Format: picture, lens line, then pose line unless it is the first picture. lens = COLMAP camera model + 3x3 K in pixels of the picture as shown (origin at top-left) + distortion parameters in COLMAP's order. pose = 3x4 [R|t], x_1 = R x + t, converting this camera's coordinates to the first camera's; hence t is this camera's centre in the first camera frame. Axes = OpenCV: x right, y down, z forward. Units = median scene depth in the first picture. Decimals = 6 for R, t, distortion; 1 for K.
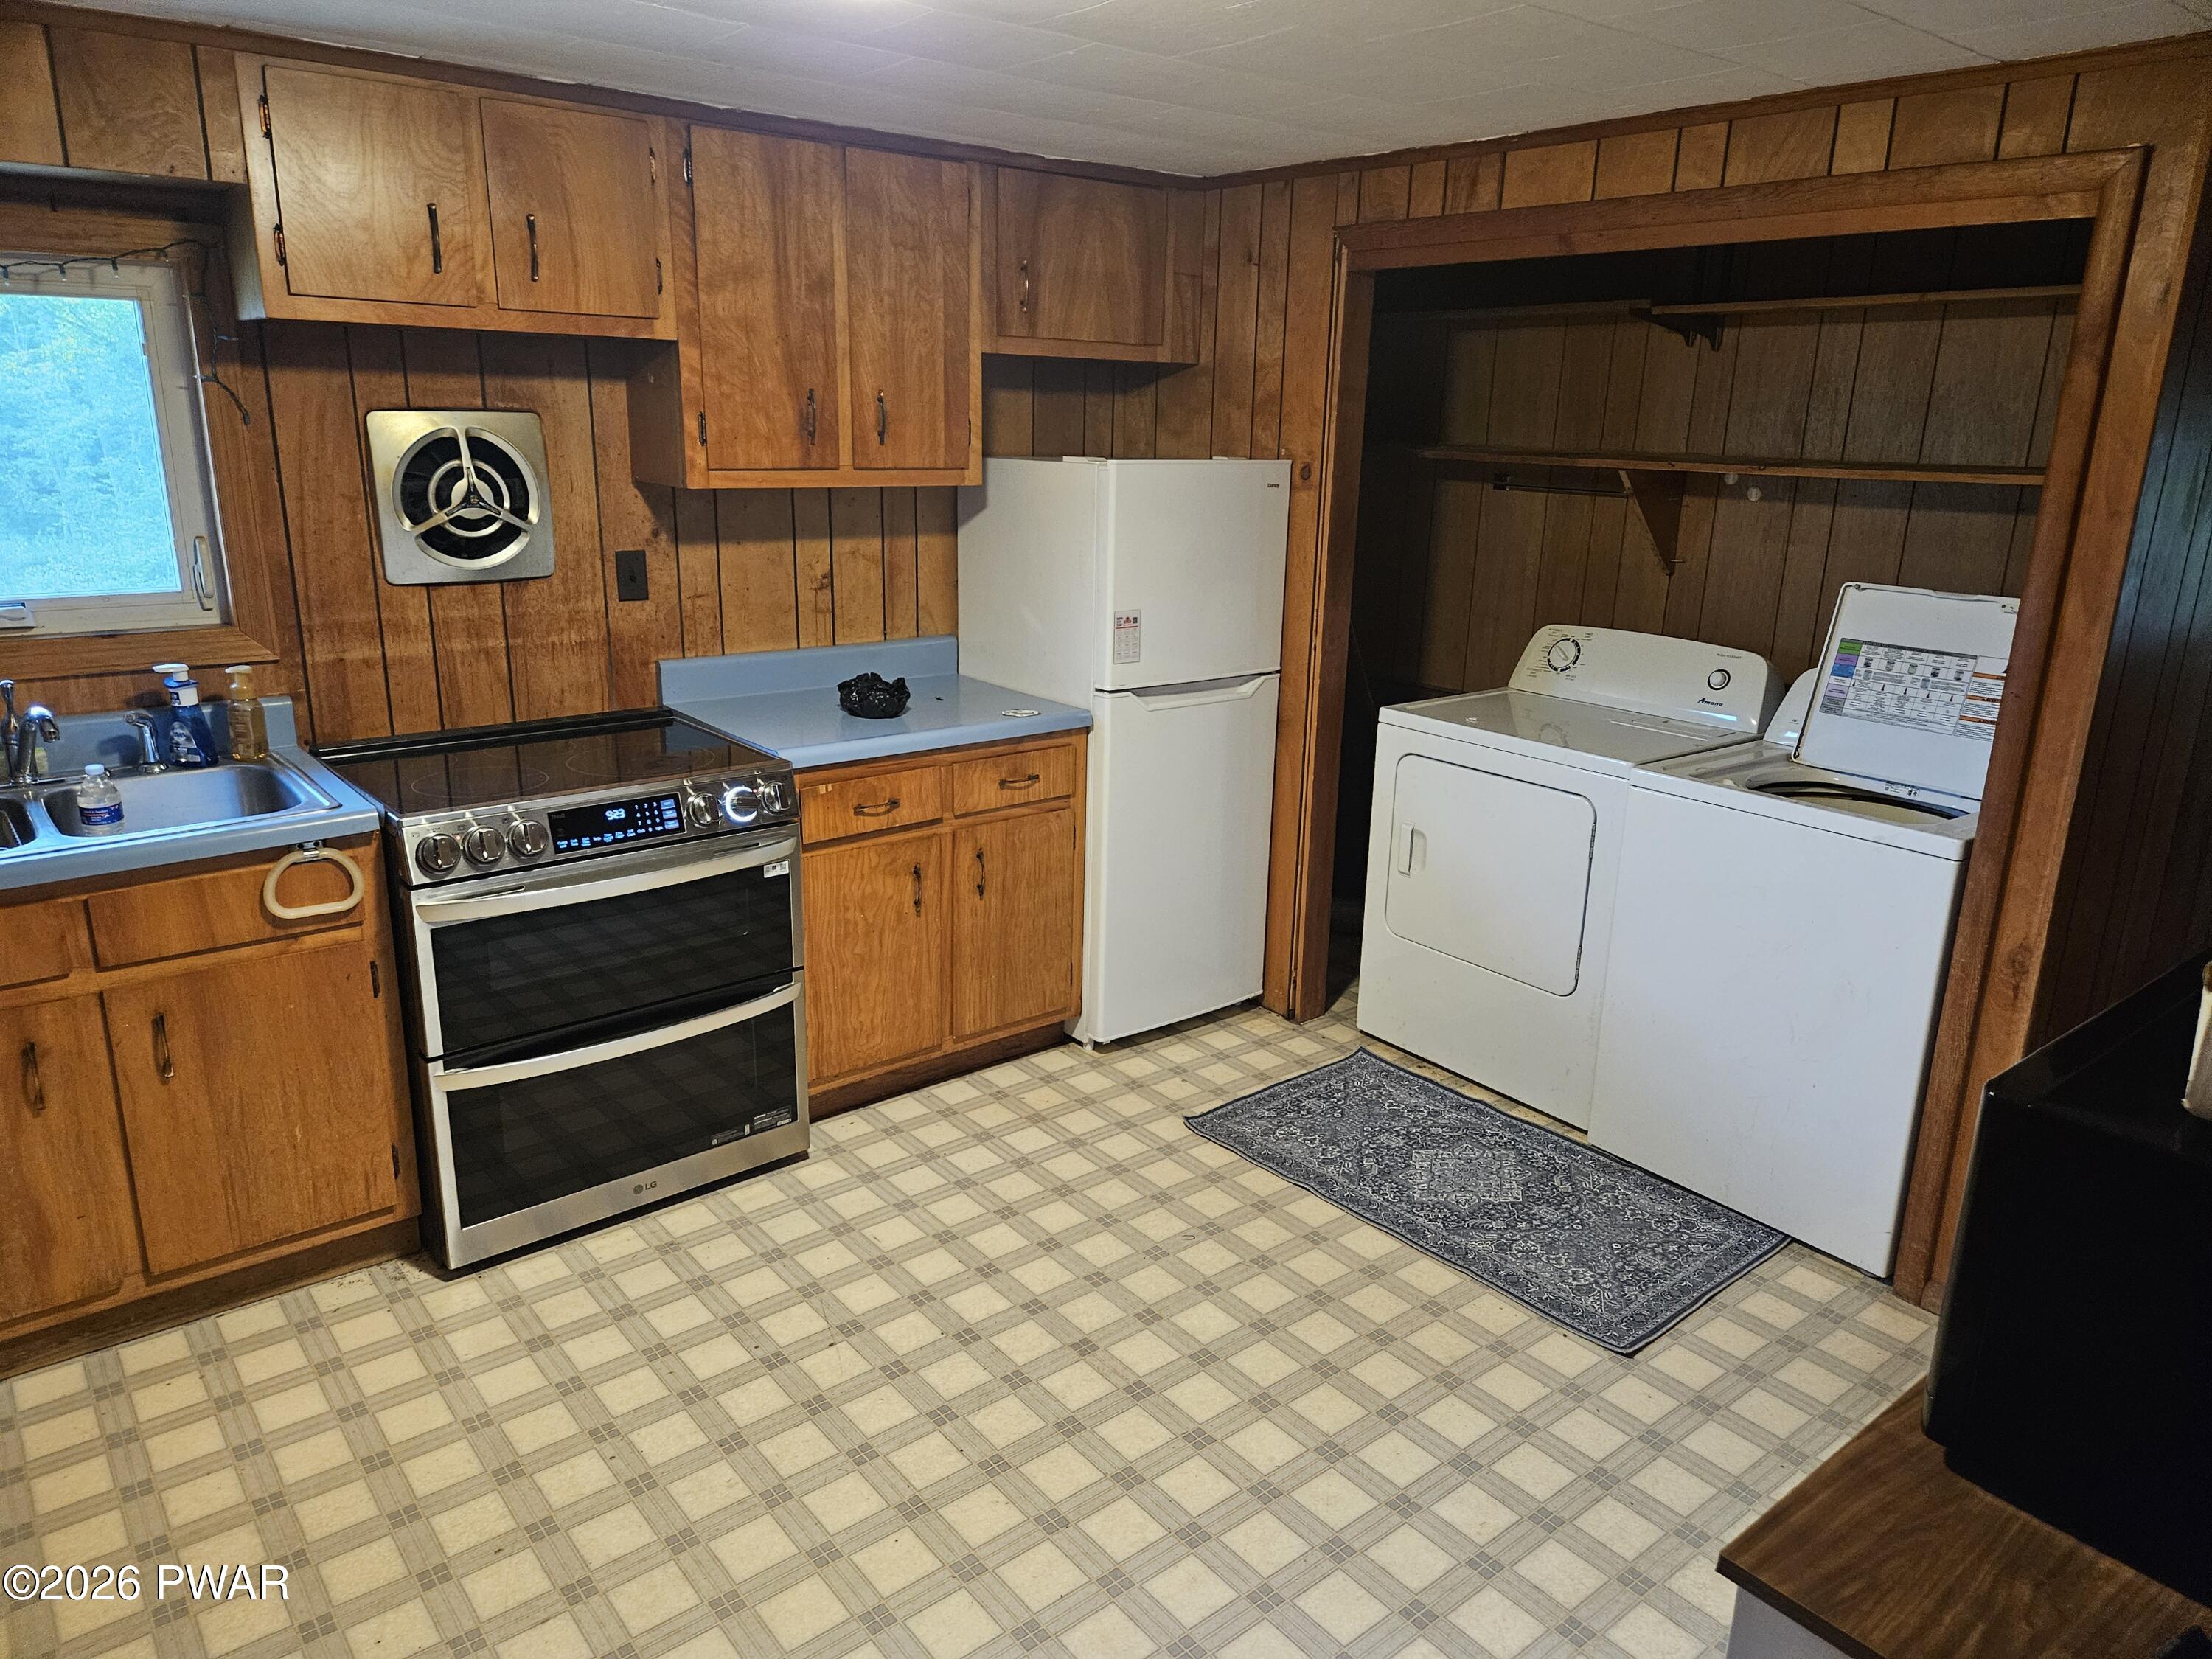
lens RADIAL K [[1484.5, 0, 1123.7], [0, 1484.5, 828.6], [0, 0, 1]] dist [0.060400, -0.037669]
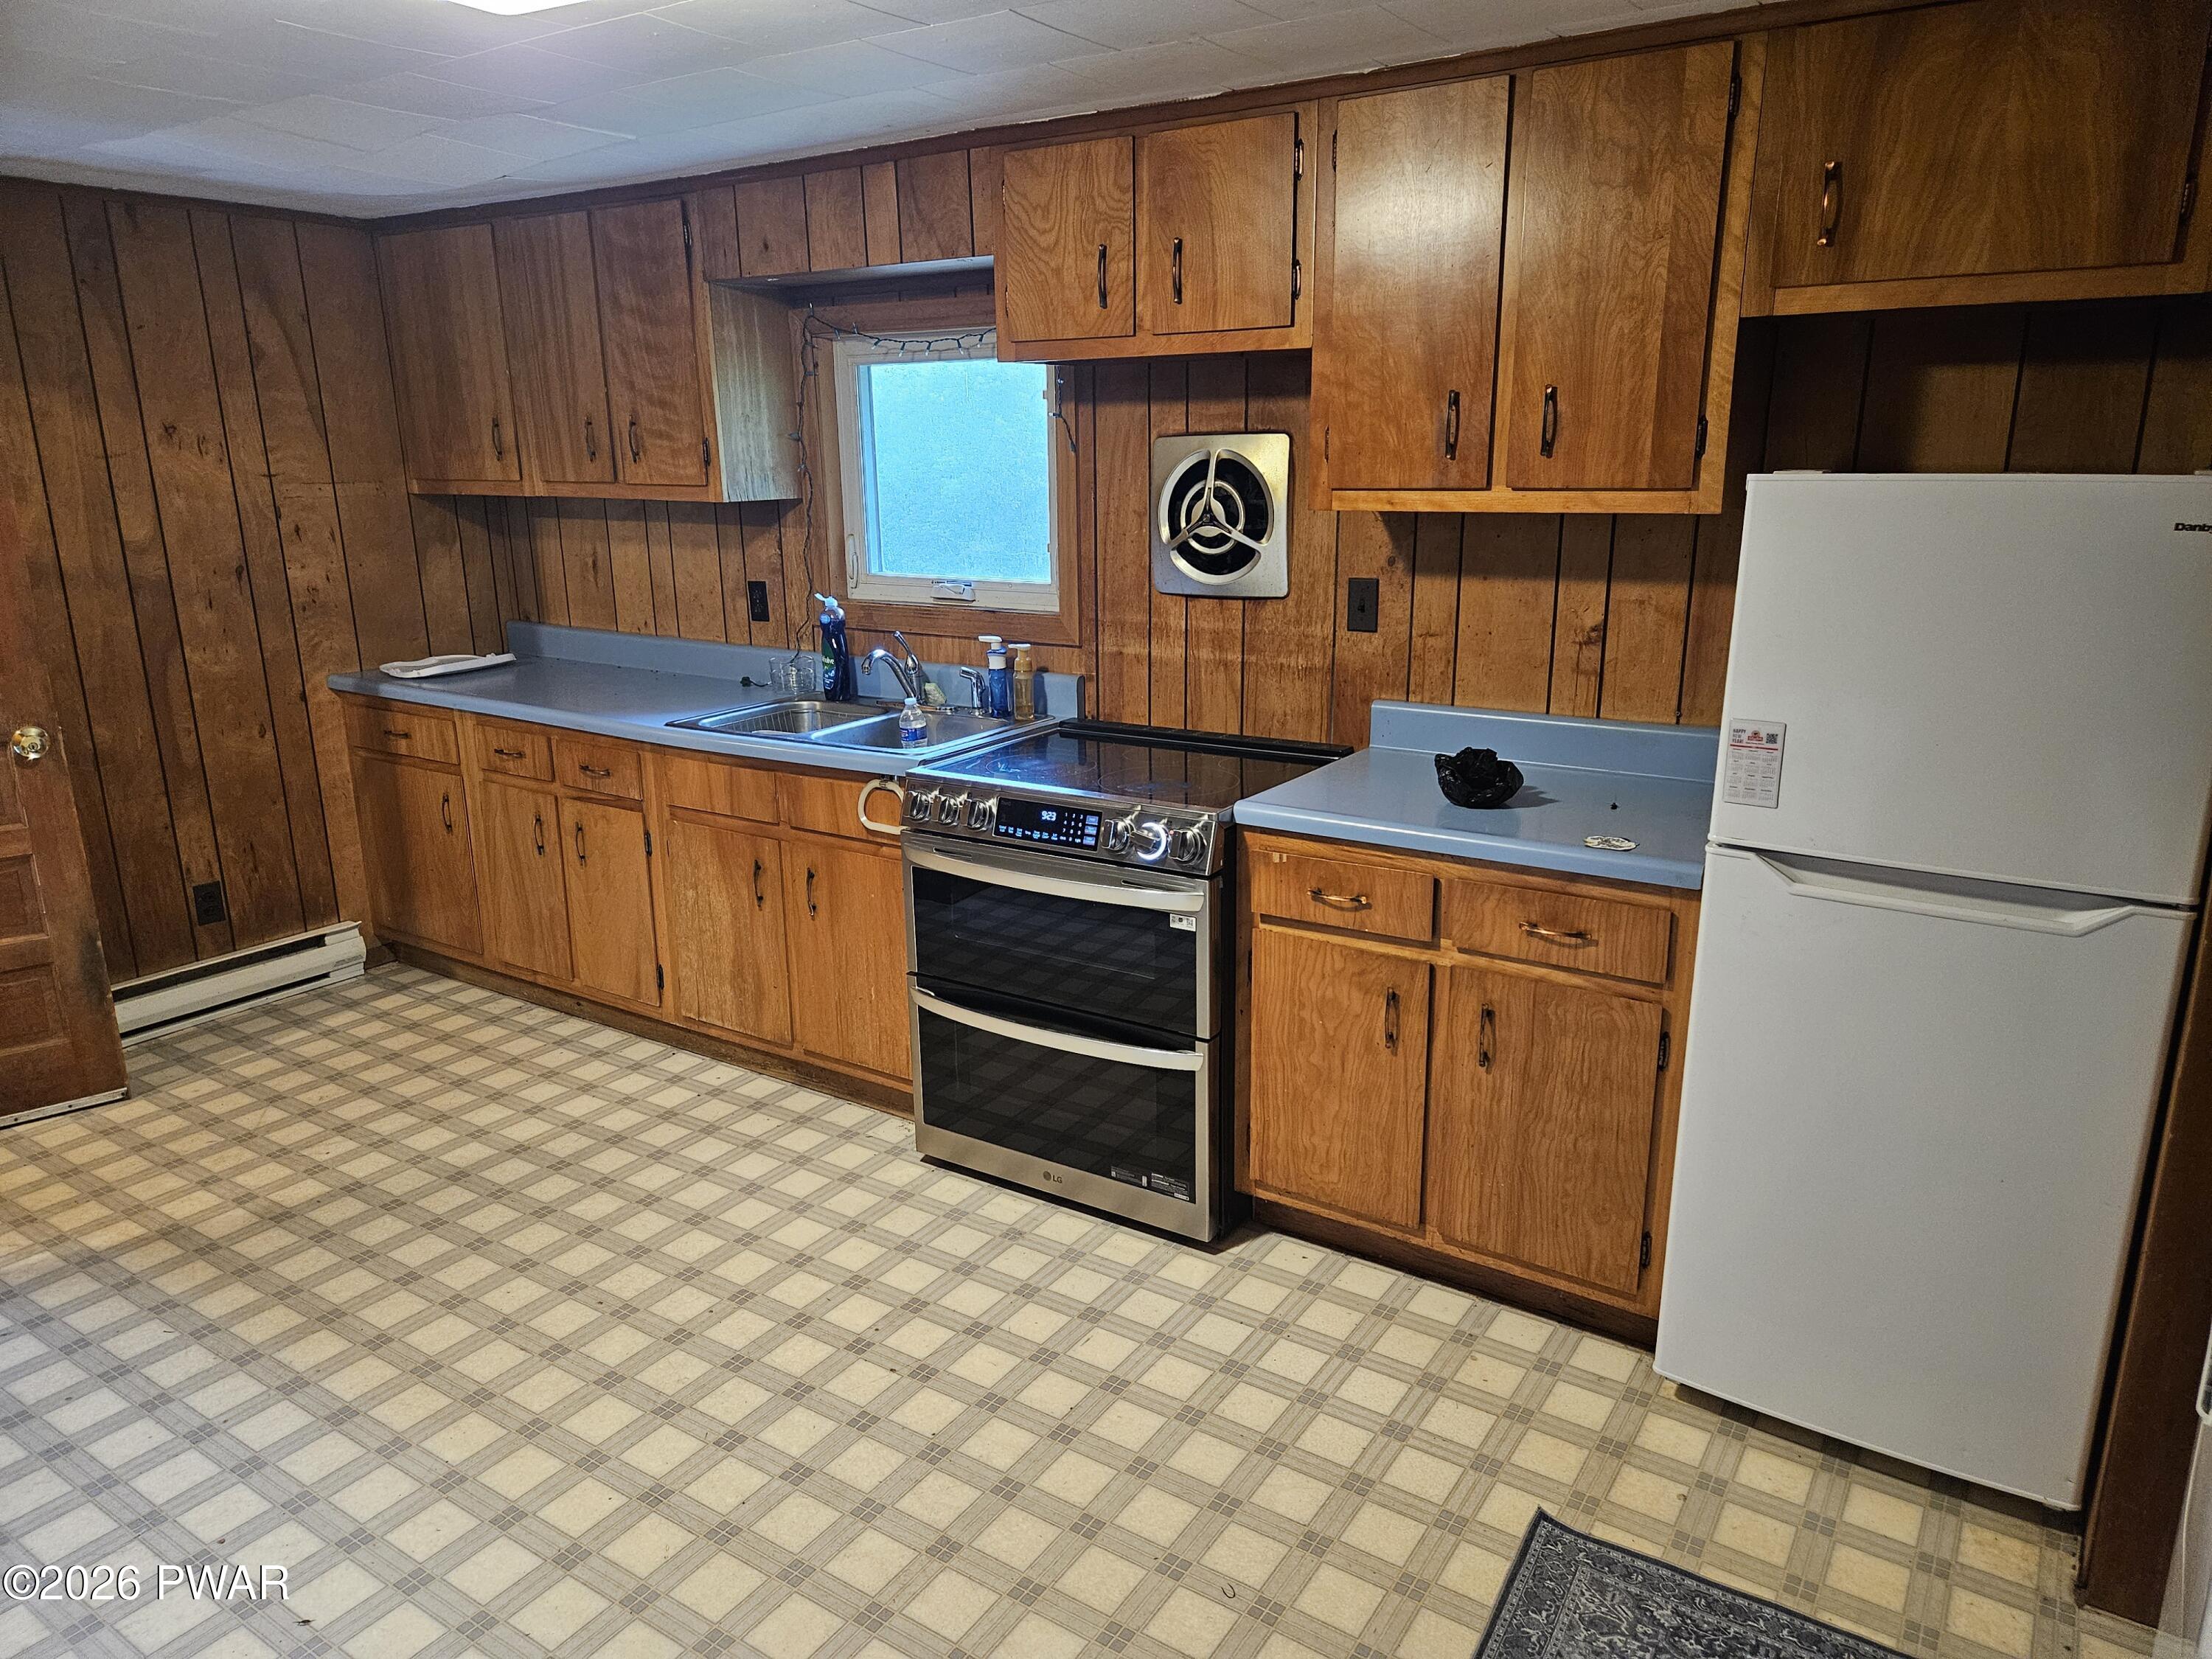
lens RADIAL K [[1484.5, 0, 1106.3], [0, 1484.5, 845.5], [0, 0, 1]] dist [0.060400, -0.037669]
pose [[0.282144, 0.226135, -0.932340, 0.556057], [-0.243467, 0.956885, 0.158411, -0.141726], [0.927965, 0.182300, 0.325036, 0.611918]]
